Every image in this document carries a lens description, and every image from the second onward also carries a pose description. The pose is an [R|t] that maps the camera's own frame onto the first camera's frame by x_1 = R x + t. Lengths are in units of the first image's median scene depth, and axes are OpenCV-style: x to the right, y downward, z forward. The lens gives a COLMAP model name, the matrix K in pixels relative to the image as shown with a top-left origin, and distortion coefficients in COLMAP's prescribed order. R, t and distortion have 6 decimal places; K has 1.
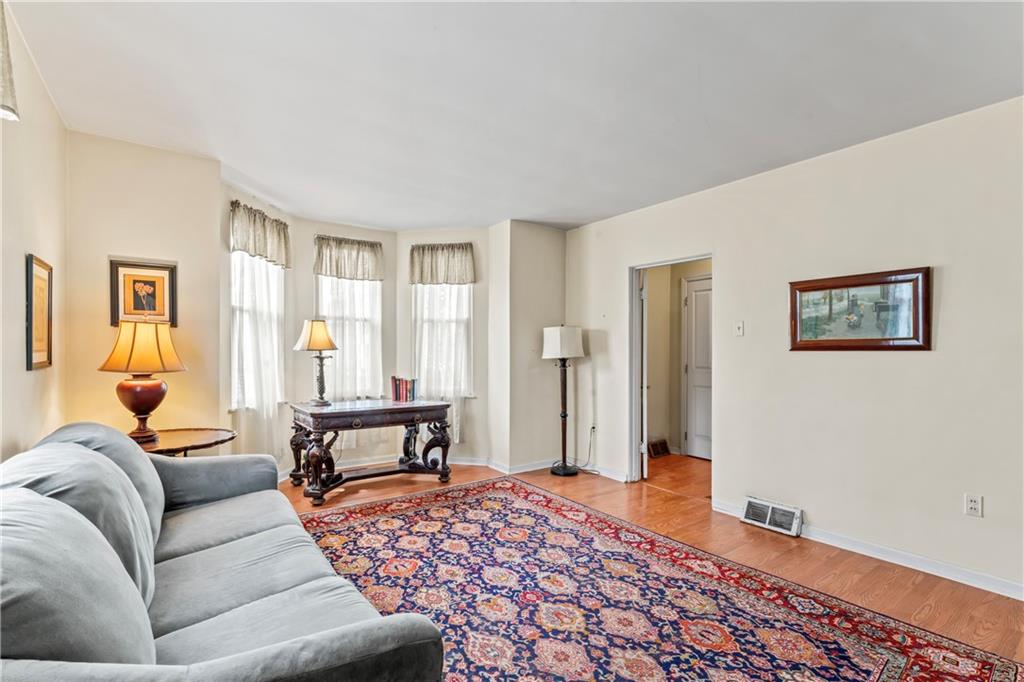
lens RADIAL K [[467.5, 0, 512.9], [0, 467.5, 352.6], [0, 0, 1]] dist [-0.000746, -0.000116]
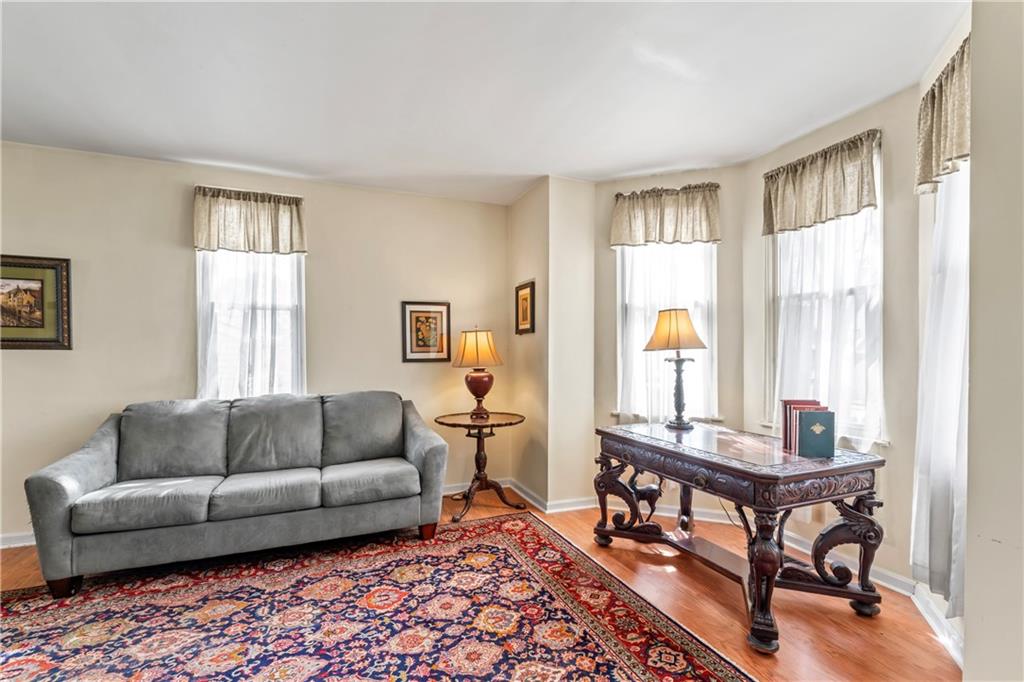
lens RADIAL K [[466.3, 0, 504.8], [0, 466.3, 353.1], [0, 0, 1]] dist [-0.001603, 0.000054]
pose [[-0.245093, -0.003161, -0.969495, 0.456867], [-0.004572, 0.999987, -0.002105, 0.001988], [0.969489, 0.003916, -0.245104, 1.193327]]
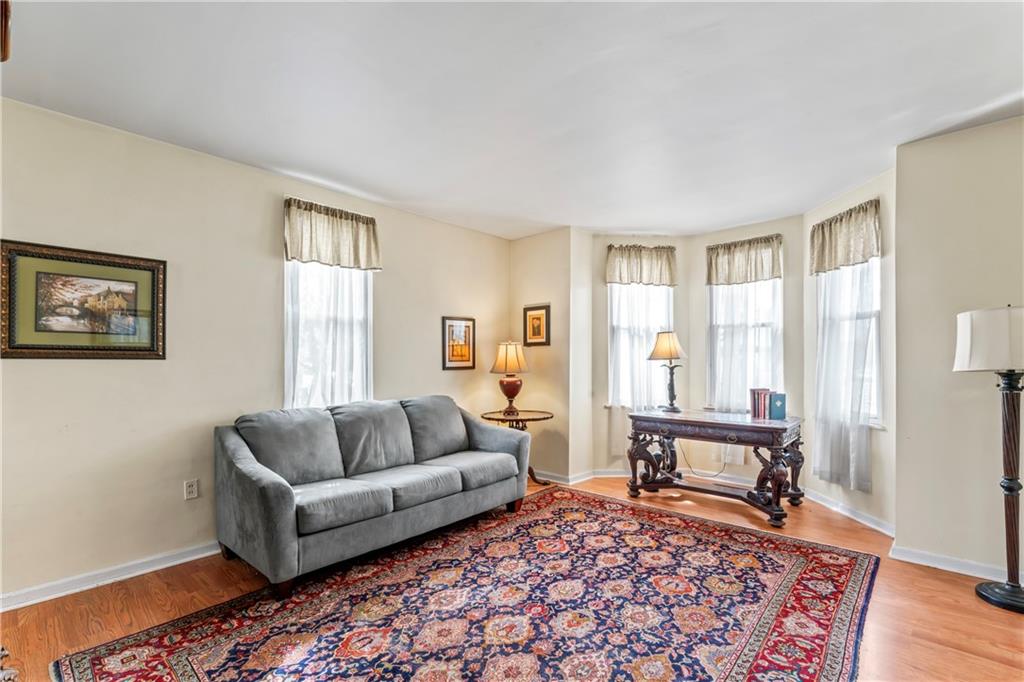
lens RADIAL K [[466.3, 0, 504.8], [0, 466.3, 353.1], [0, 0, 1]] dist [-0.001603, 0.000054]
pose [[0.192884, -0.021663, -0.980982, 0.735678], [0.000057, 0.999756, -0.022067, 0.004787], [0.981222, 0.004201, 0.192838, 0.550067]]
